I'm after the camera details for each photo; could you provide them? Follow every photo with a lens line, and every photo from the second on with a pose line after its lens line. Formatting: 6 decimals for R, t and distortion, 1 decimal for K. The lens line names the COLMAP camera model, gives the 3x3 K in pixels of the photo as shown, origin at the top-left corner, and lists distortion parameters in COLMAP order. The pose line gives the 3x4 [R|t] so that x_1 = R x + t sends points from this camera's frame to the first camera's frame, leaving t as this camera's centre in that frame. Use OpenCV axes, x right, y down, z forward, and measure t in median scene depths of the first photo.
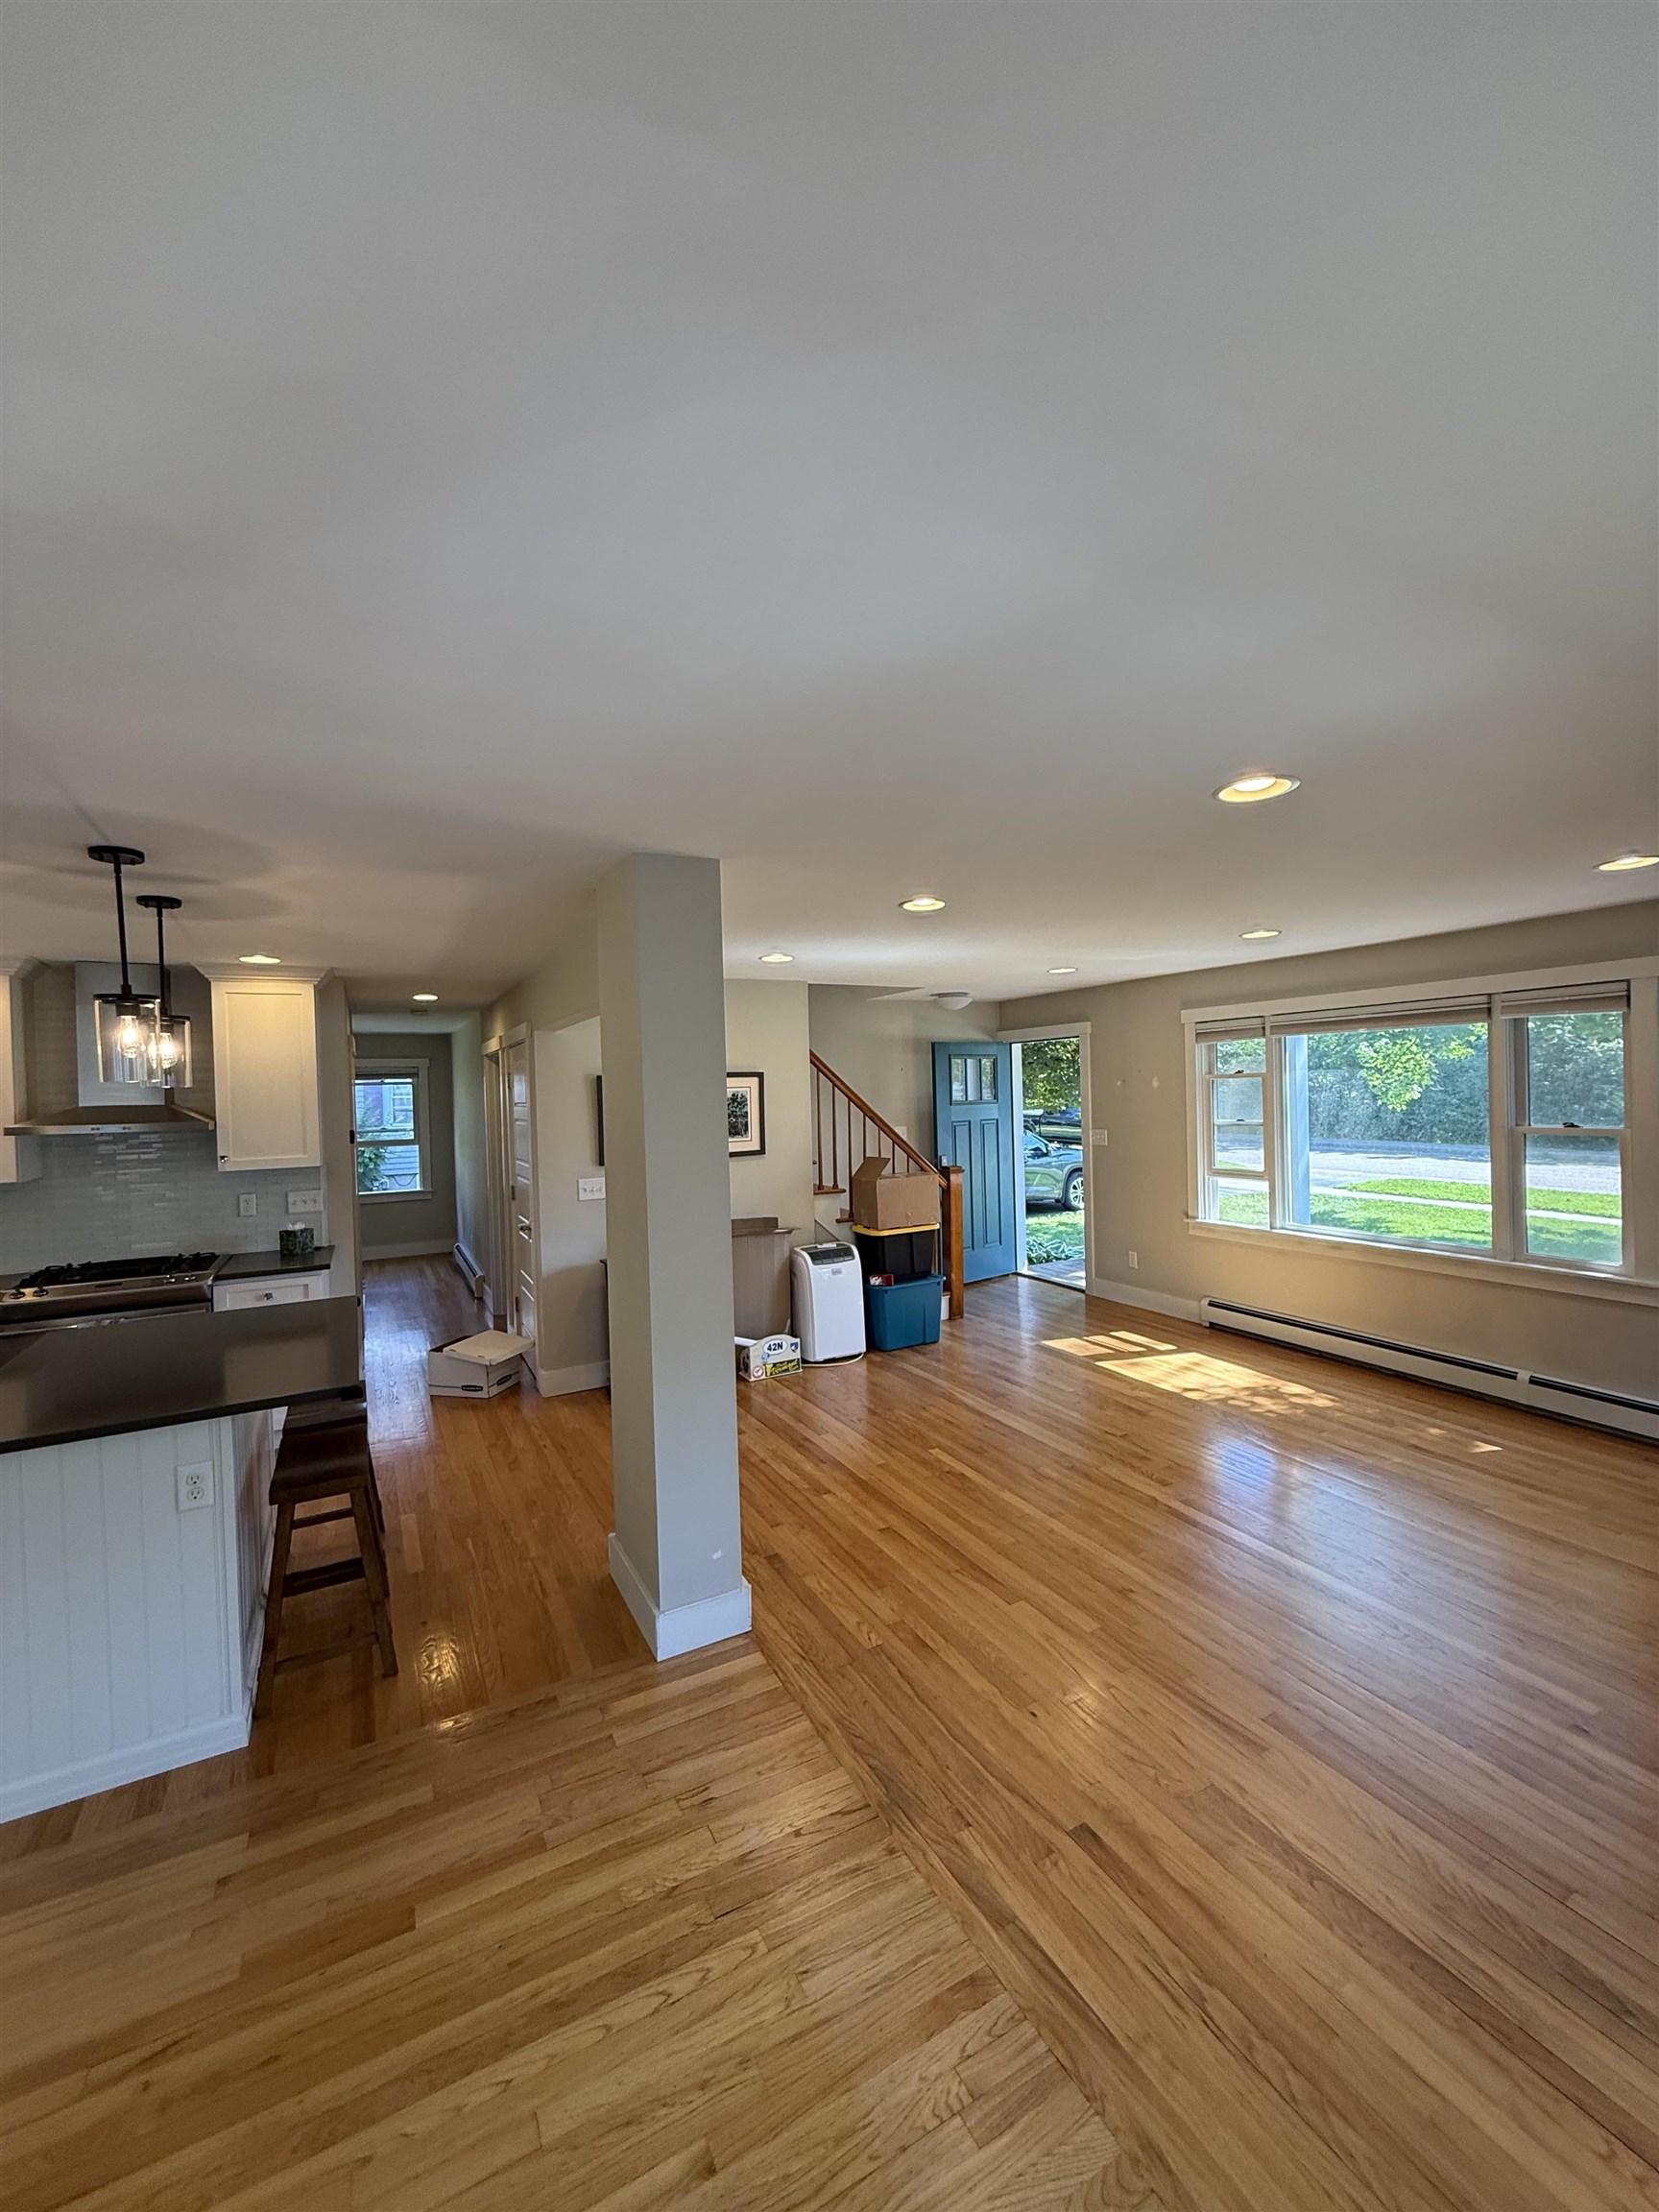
lens RADIAL K [[878.9, 0, 830.4], [0, 878.9, 1104.6], [0, 0, 1]] dist [-0.001013, 0.000081]
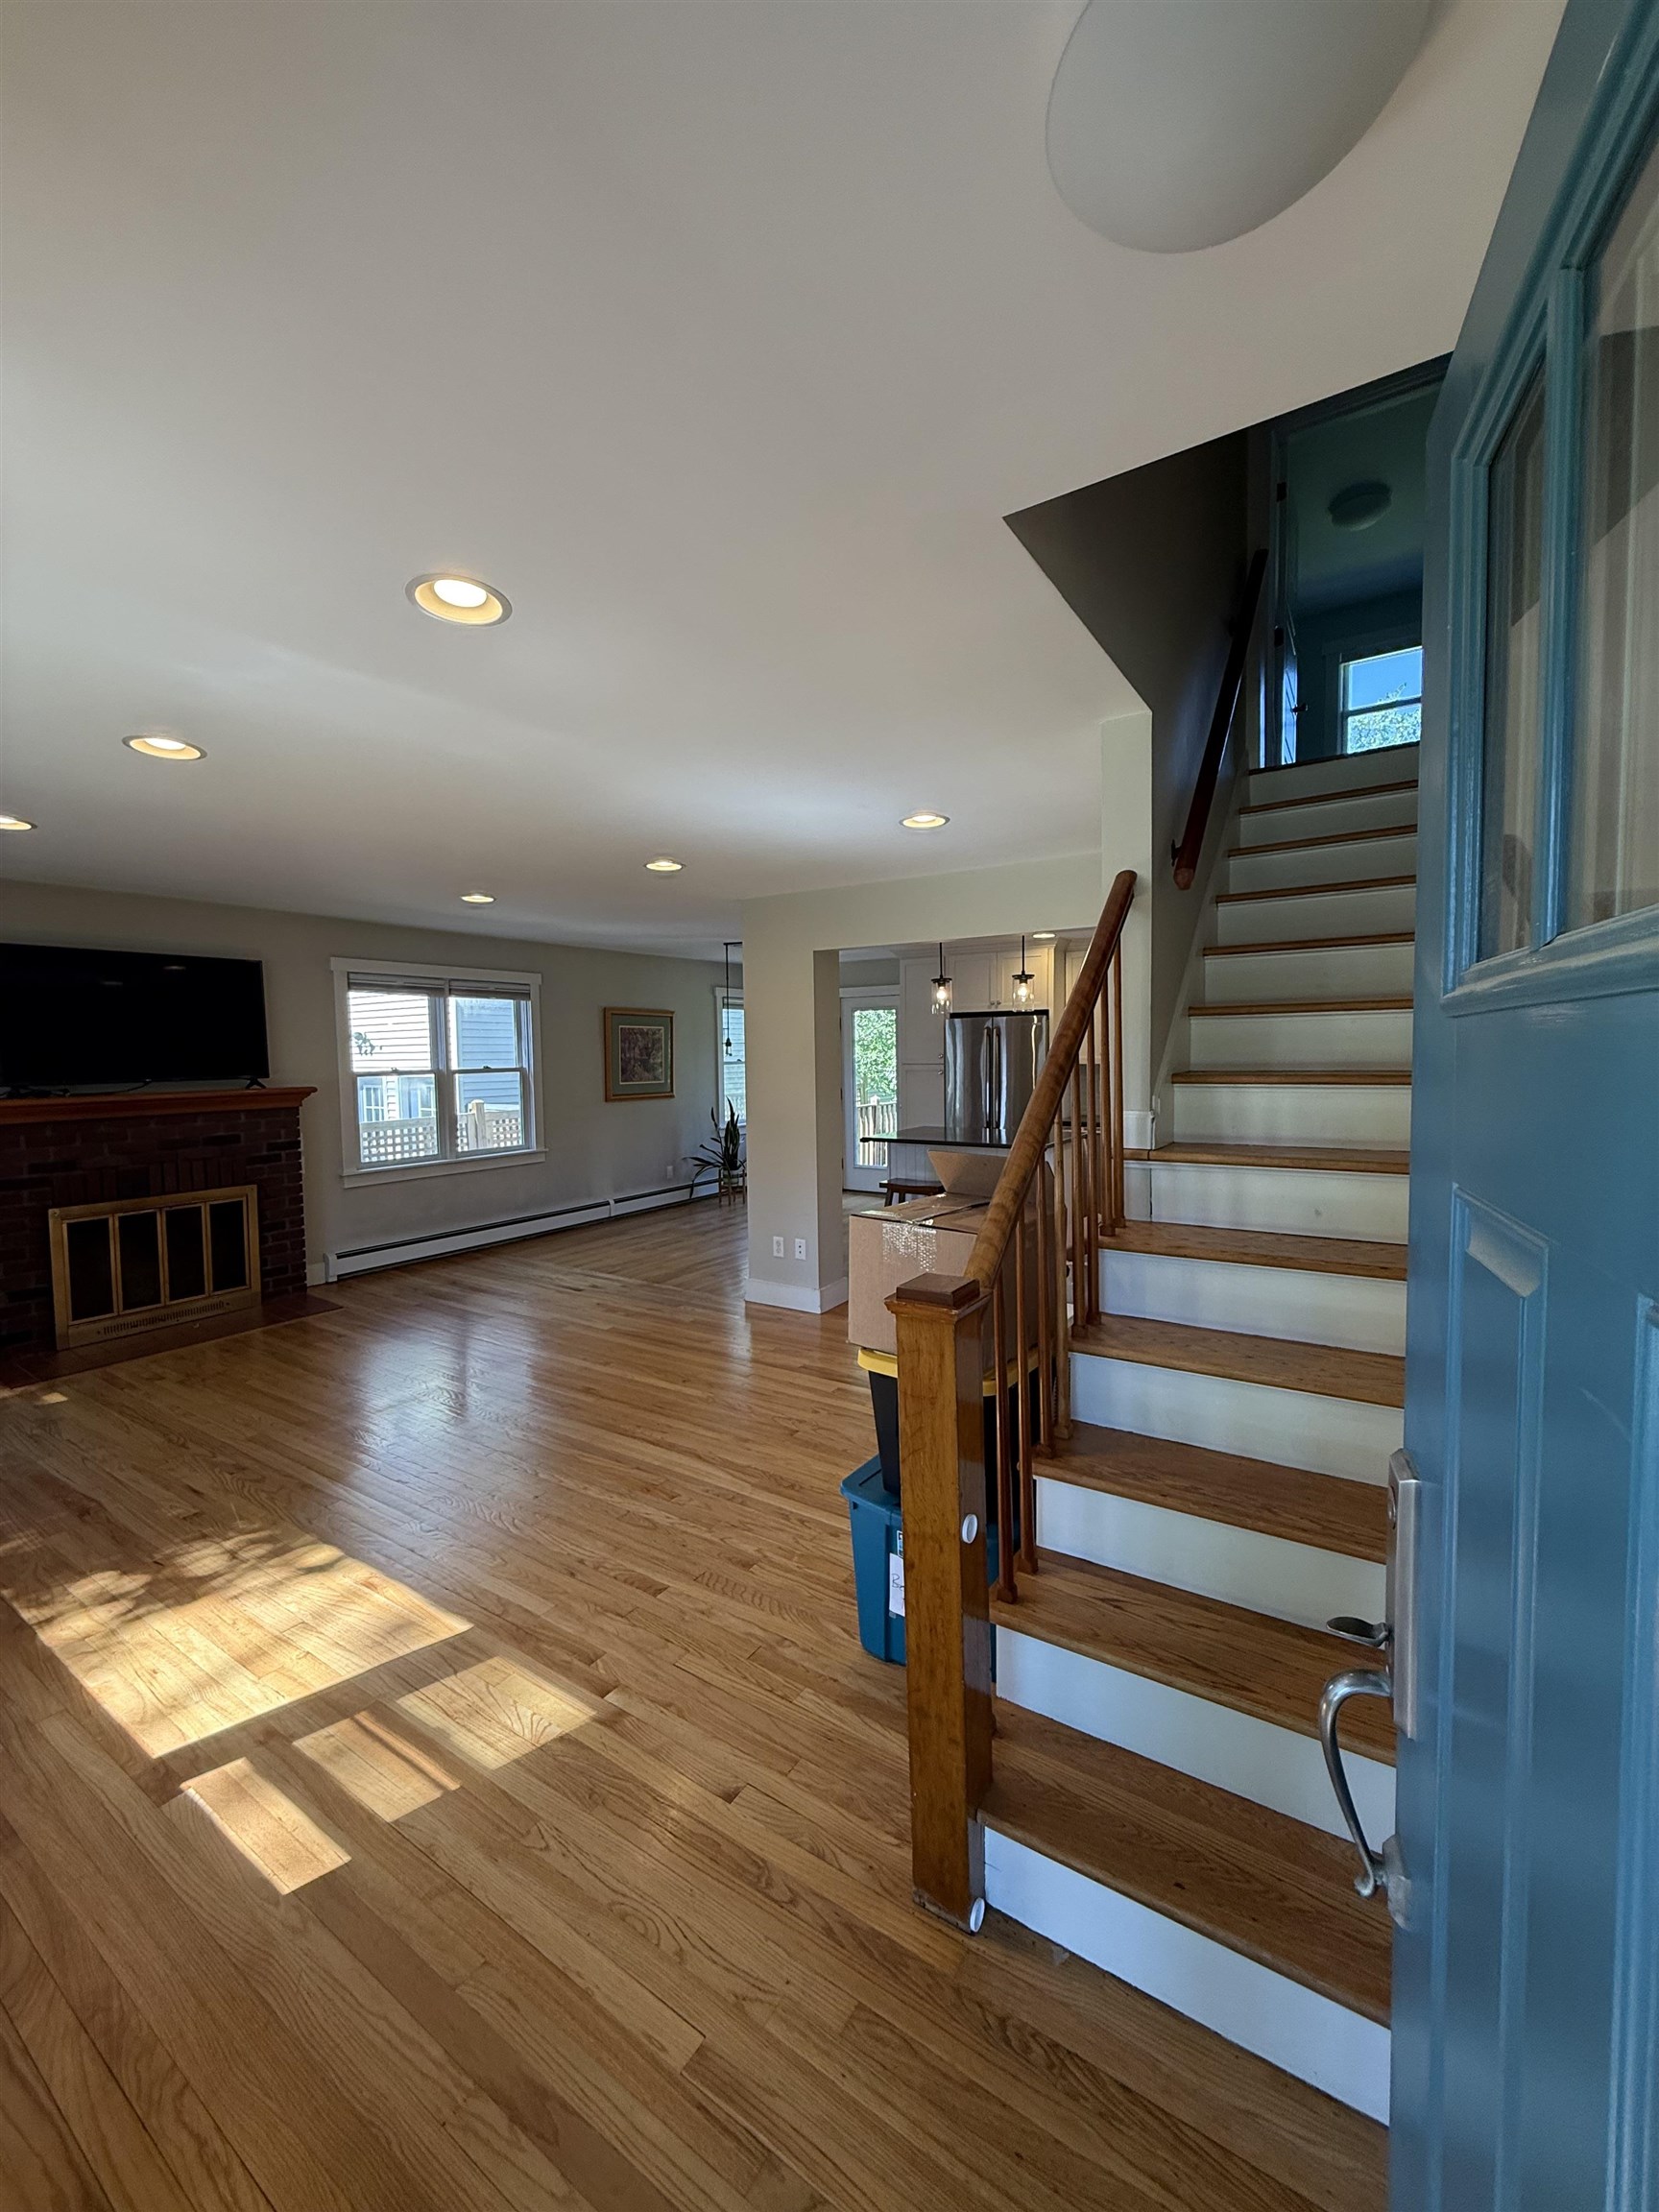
lens RADIAL K [[878.9, 0, 830.4], [0, 878.9, 1104.6], [0, 0, 1]] dist [-0.001013, 0.000081]
pose [[-0.878379, 0.073184, -0.472328, 0.395175], [0.041510, 0.996155, 0.077151, 0.011007], [0.476158, 0.048161, -0.878040, 1.734672]]
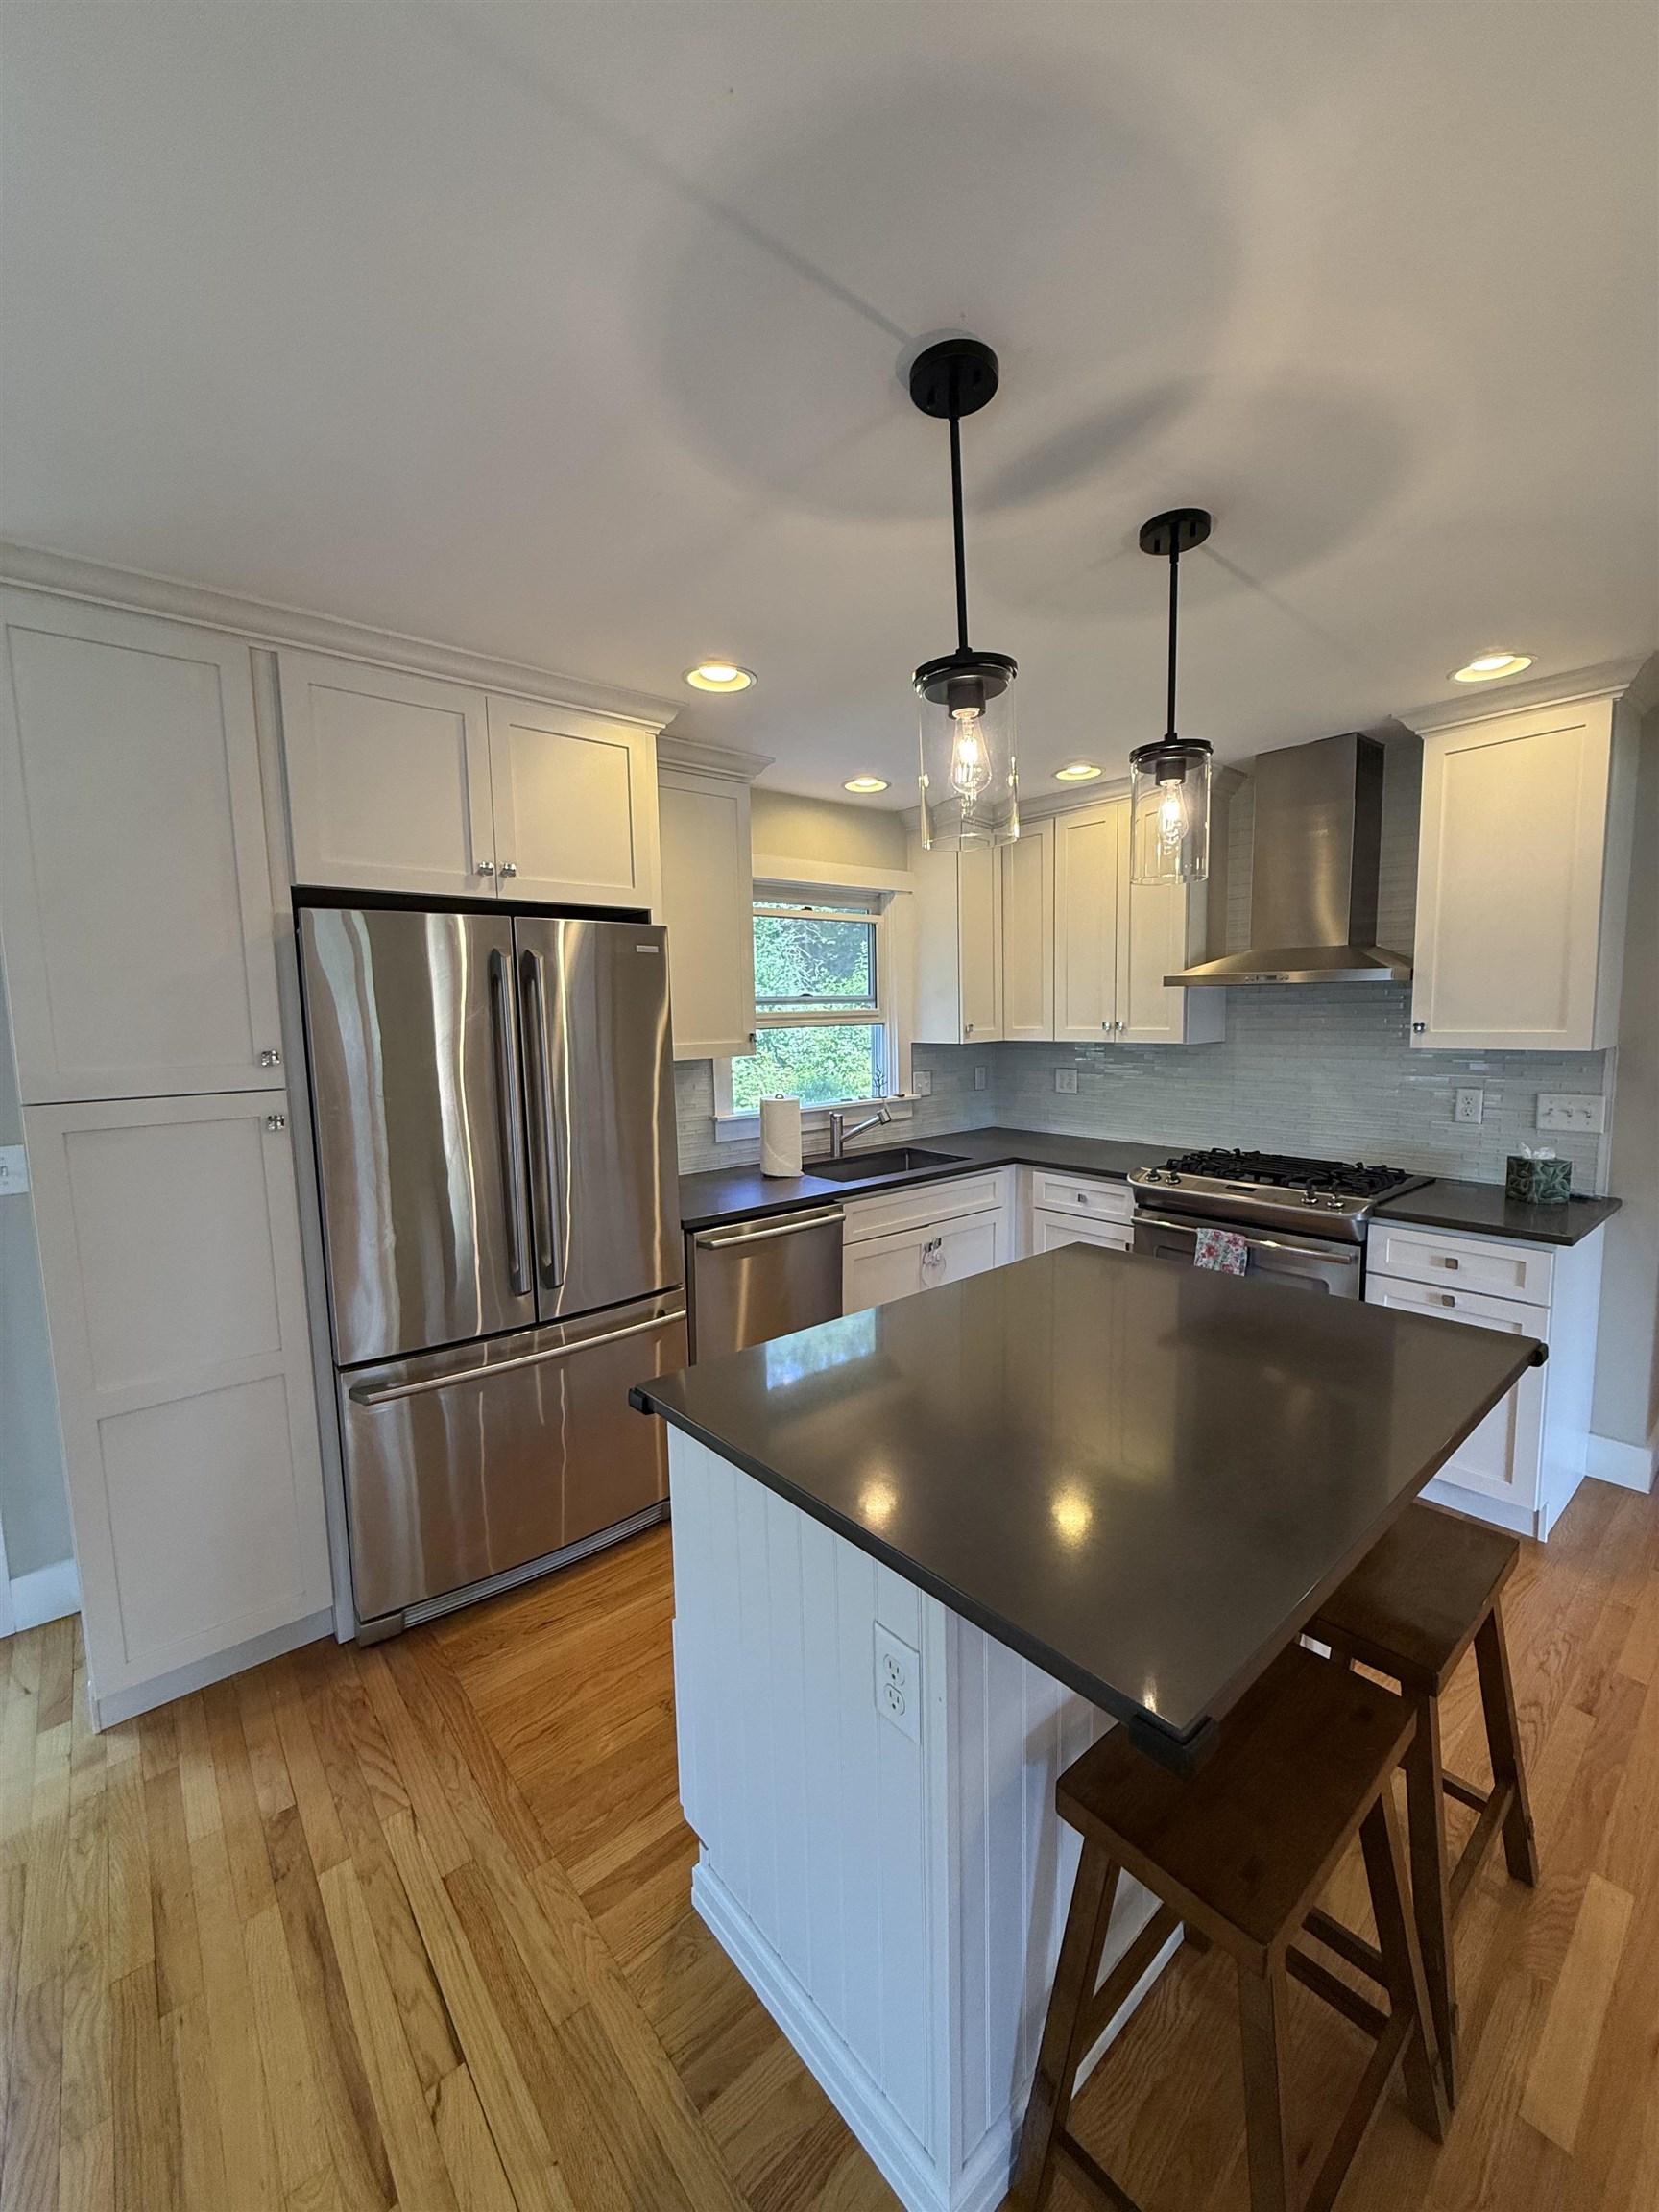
lens RADIAL K [[878.9, 0, 830.4], [0, 878.9, 1104.6], [0, 0, 1]] dist [-0.001013, 0.000081]
pose [[0.214858, 0.123110, -0.968855, -0.162601], [0.001673, 0.991976, 0.126419, 0.035203], [0.976644, -0.028783, 0.212928, 0.449822]]
